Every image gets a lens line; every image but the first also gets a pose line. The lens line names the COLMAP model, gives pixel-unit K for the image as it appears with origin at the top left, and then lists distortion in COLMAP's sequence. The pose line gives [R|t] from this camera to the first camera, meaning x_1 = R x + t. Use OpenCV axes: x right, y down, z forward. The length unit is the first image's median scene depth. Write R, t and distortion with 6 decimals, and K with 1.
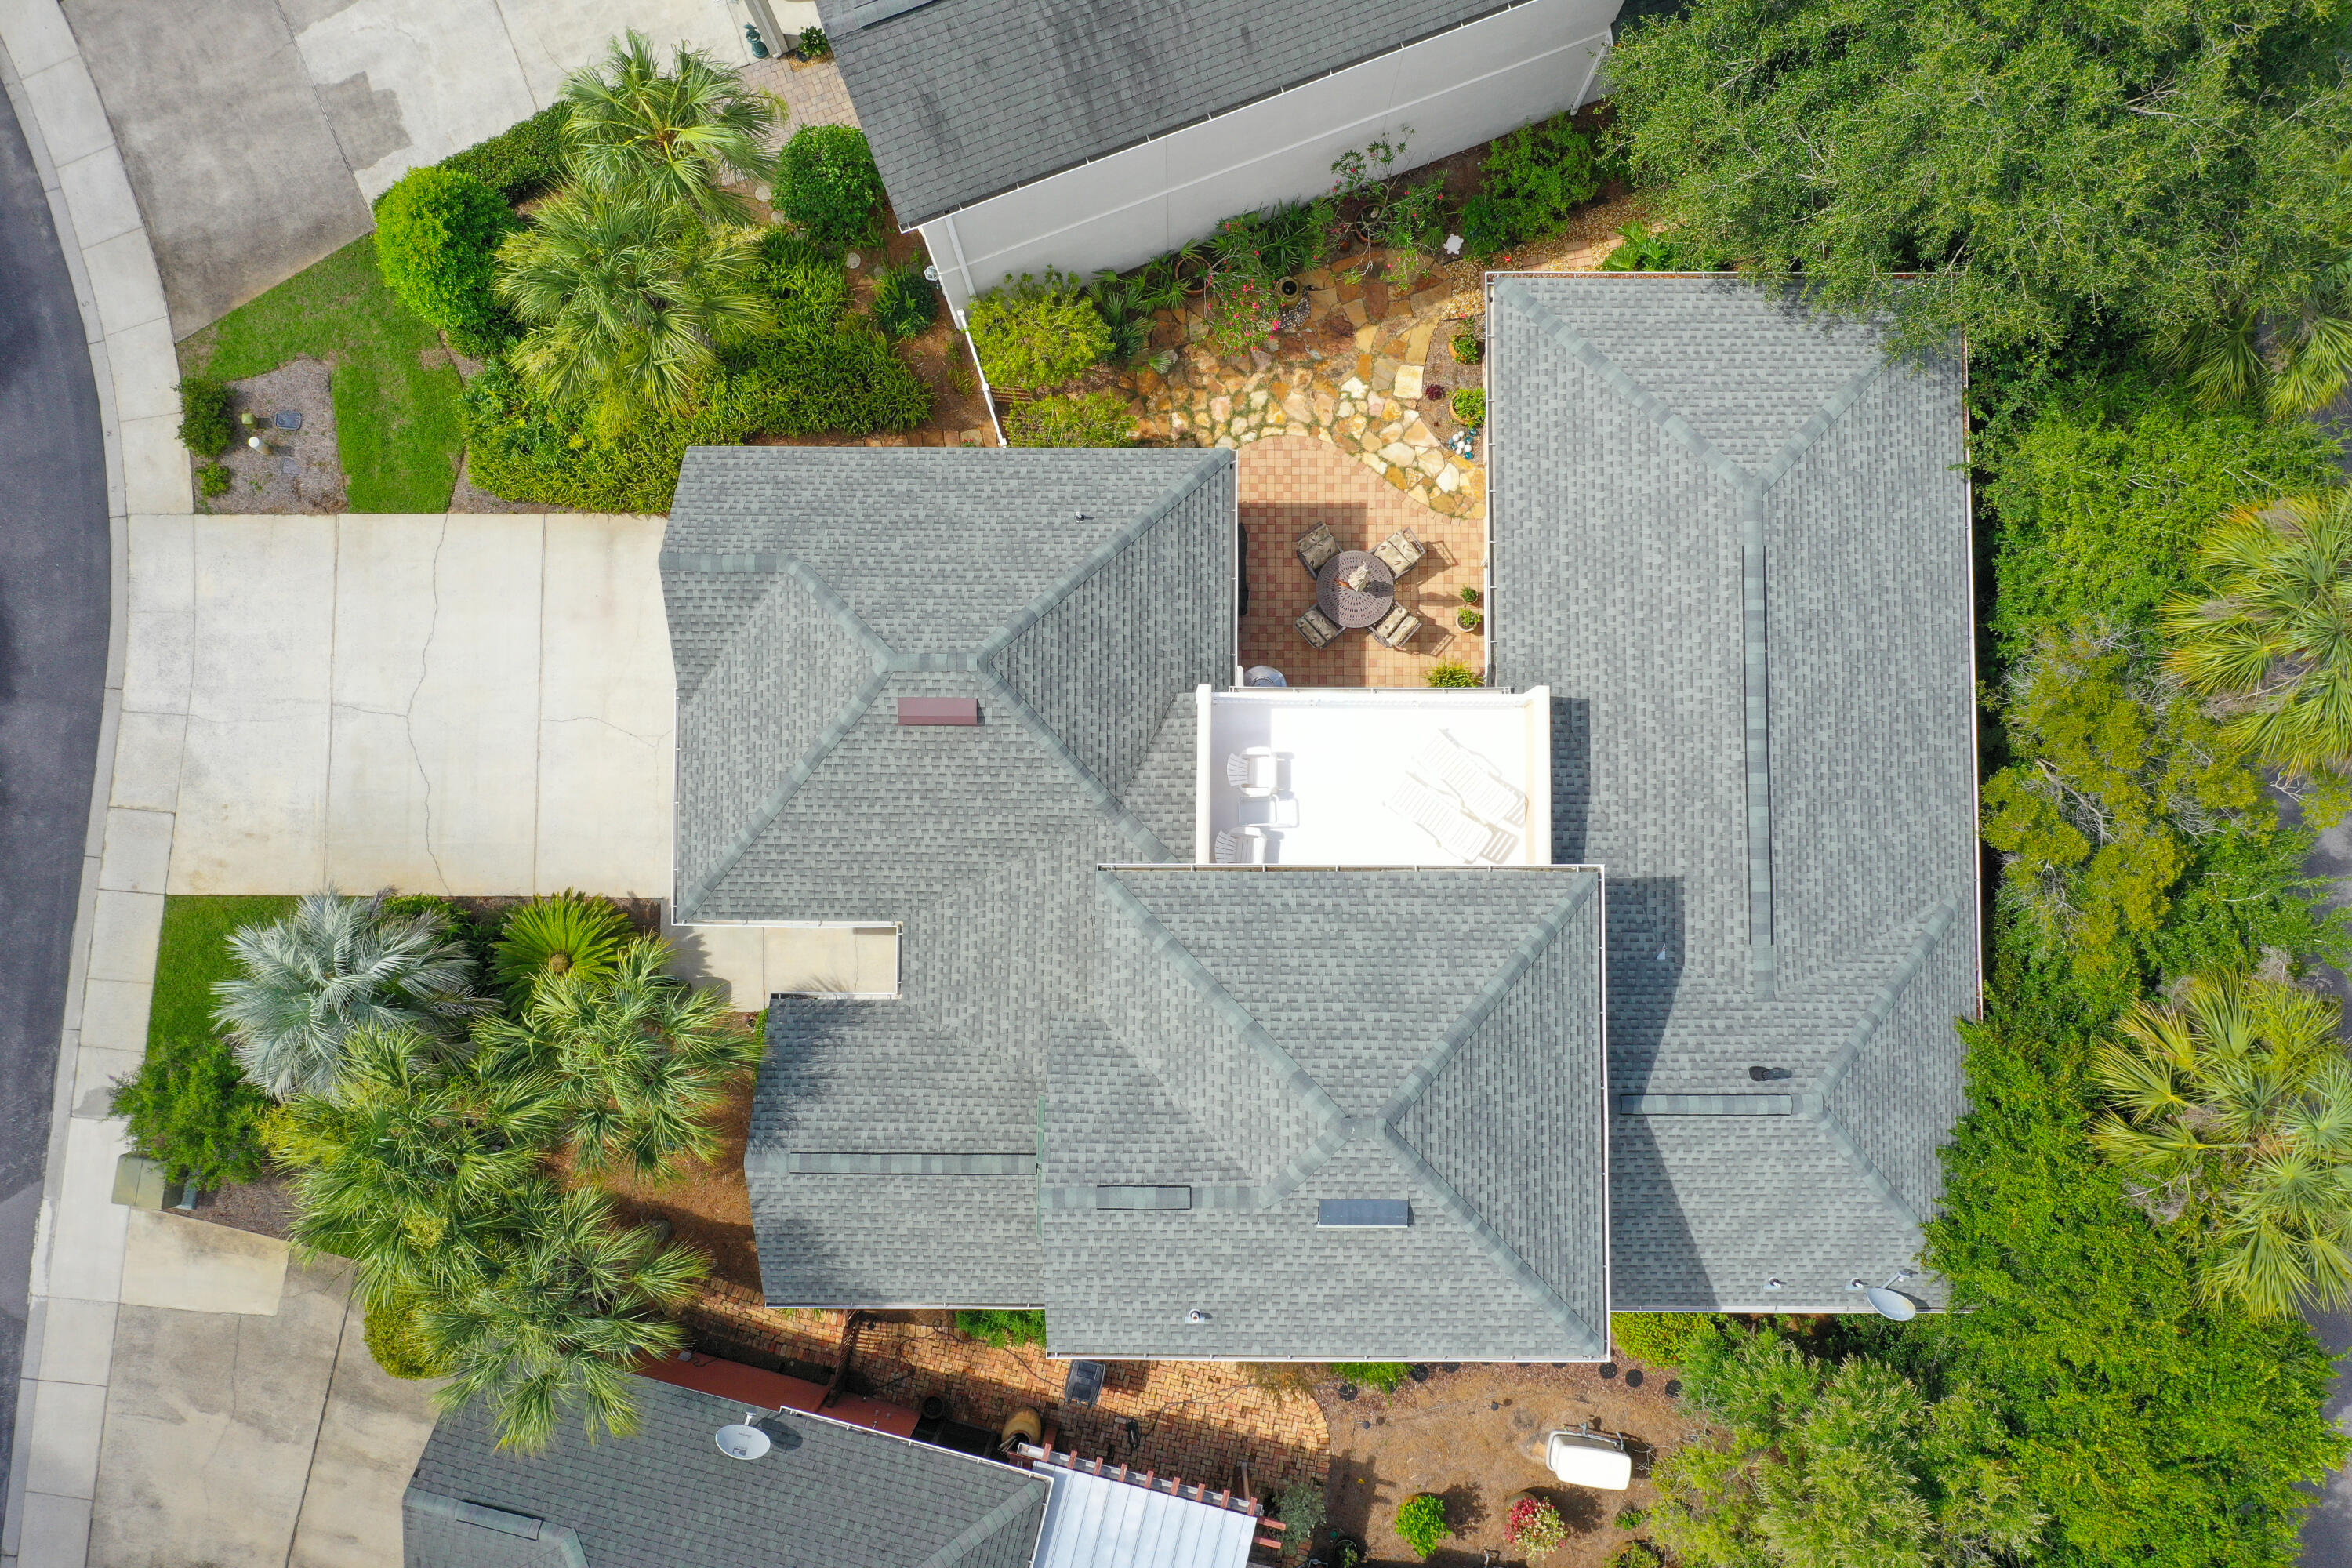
lens RADIAL K [[1858.1, 0, 1174.4], [0, 1858.1, 789.1], [0, 0, 1]] dist [-0.000617, -0.002656]
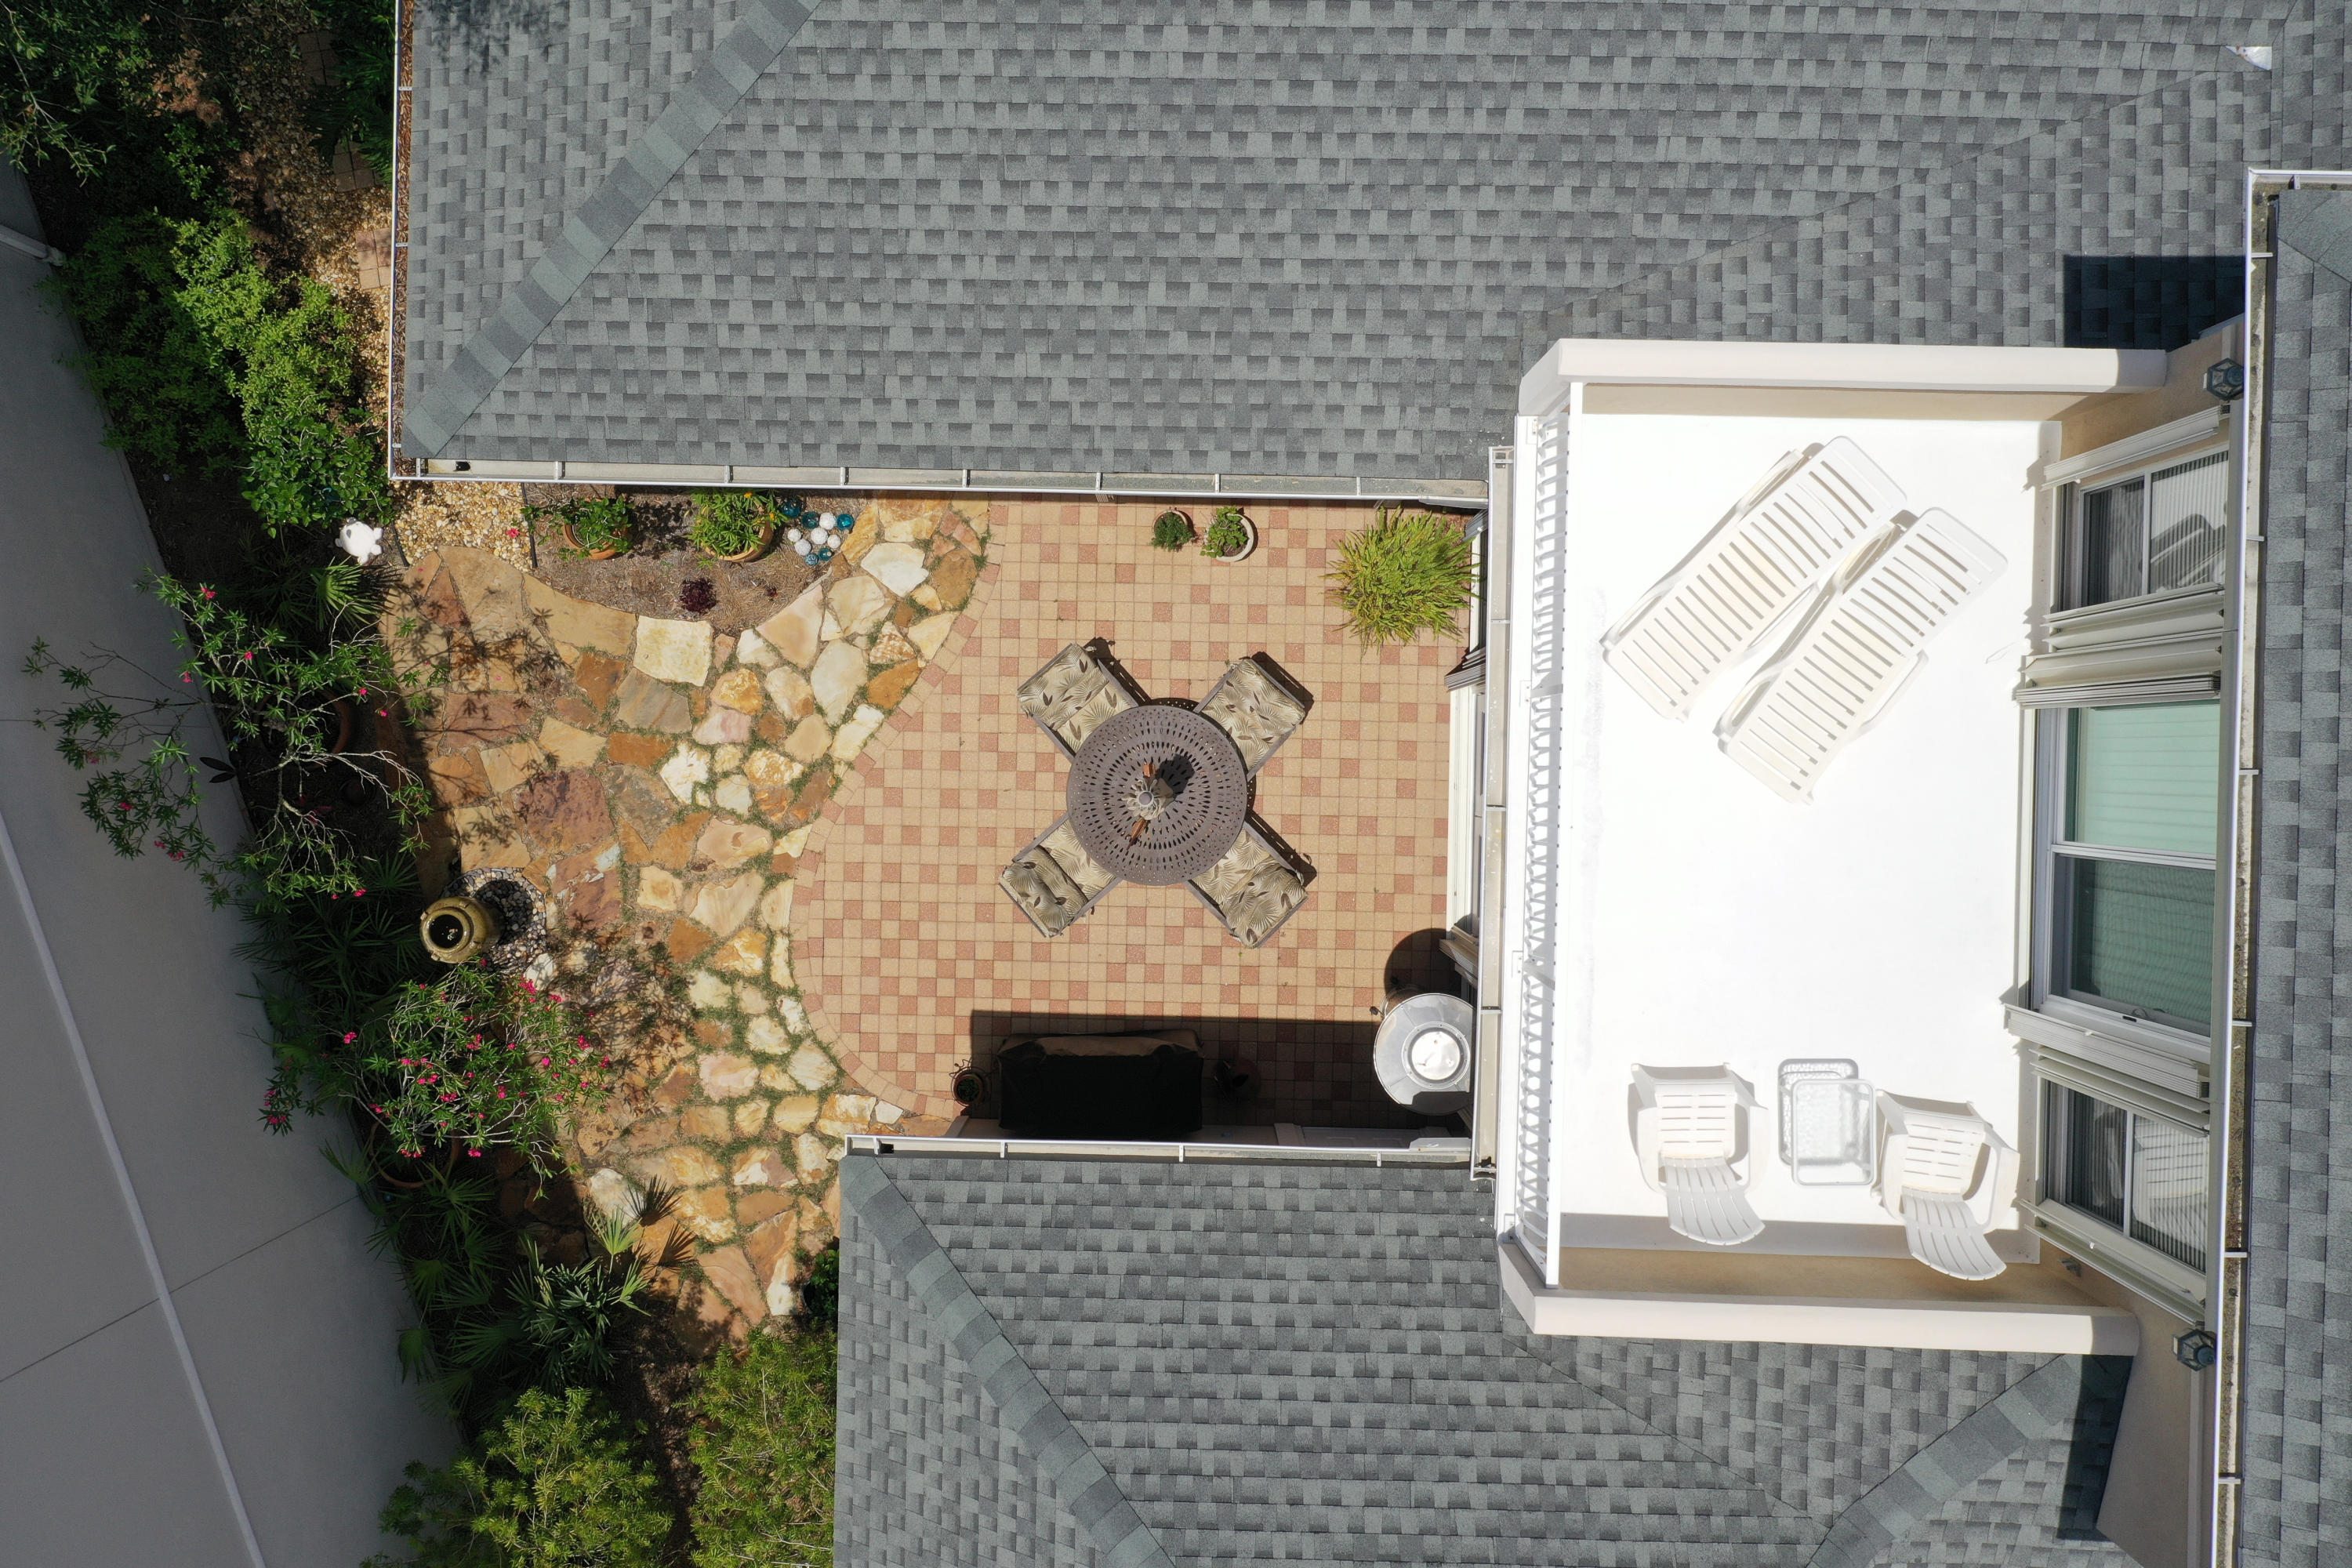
lens RADIAL K [[1858.1, 0, 1172.2], [0, 1858.1, 783.5], [0, 0, 1]] dist [-0.000617, -0.002656]
pose [[0.020024, -0.999759, -0.008944, 0.101068], [0.998491, 0.019539, 0.051324, -0.122793], [-0.051137, -0.009959, 0.998642, 0.552220]]
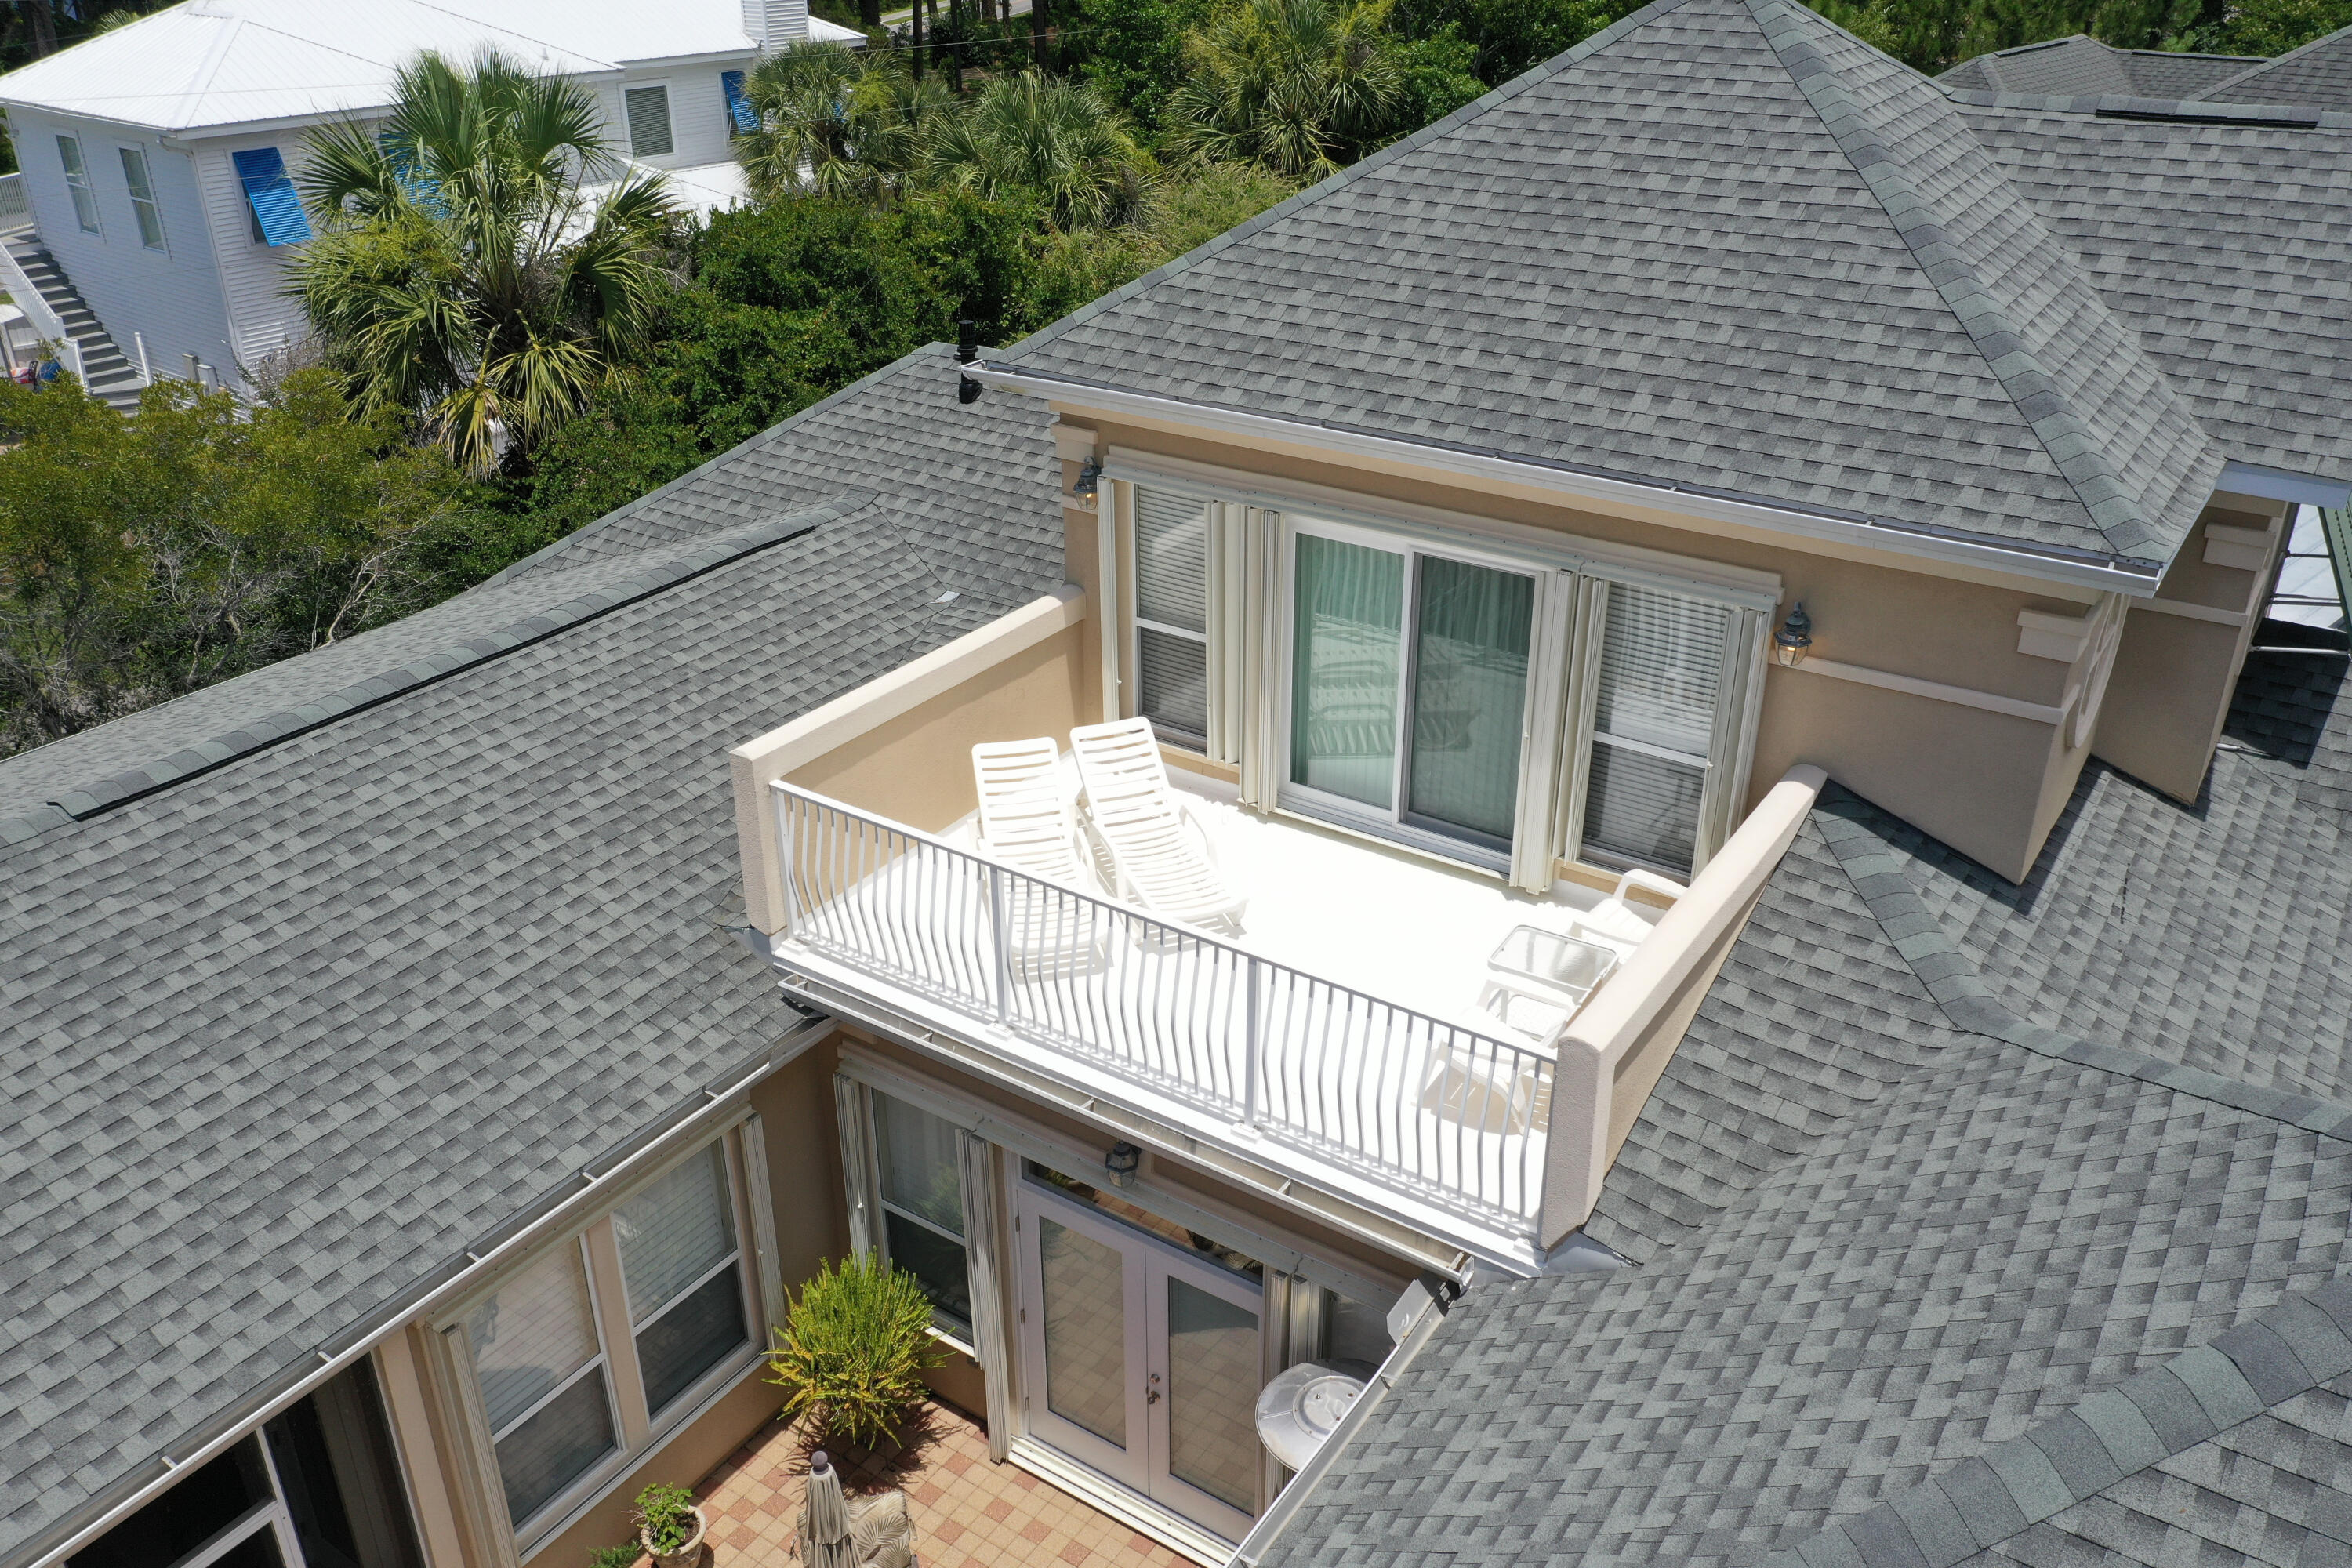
lens RADIAL K [[1858.1, 0, 1171.6], [0, 1858.1, 783.4], [0, 0, 1]] dist [-0.000617, -0.002656]
pose [[-0.831429, -0.244217, 0.499082, -0.055372], [0.554900, -0.318922, 0.768358, -0.253953], [-0.028478, 0.915777, 0.400677, 0.720534]]
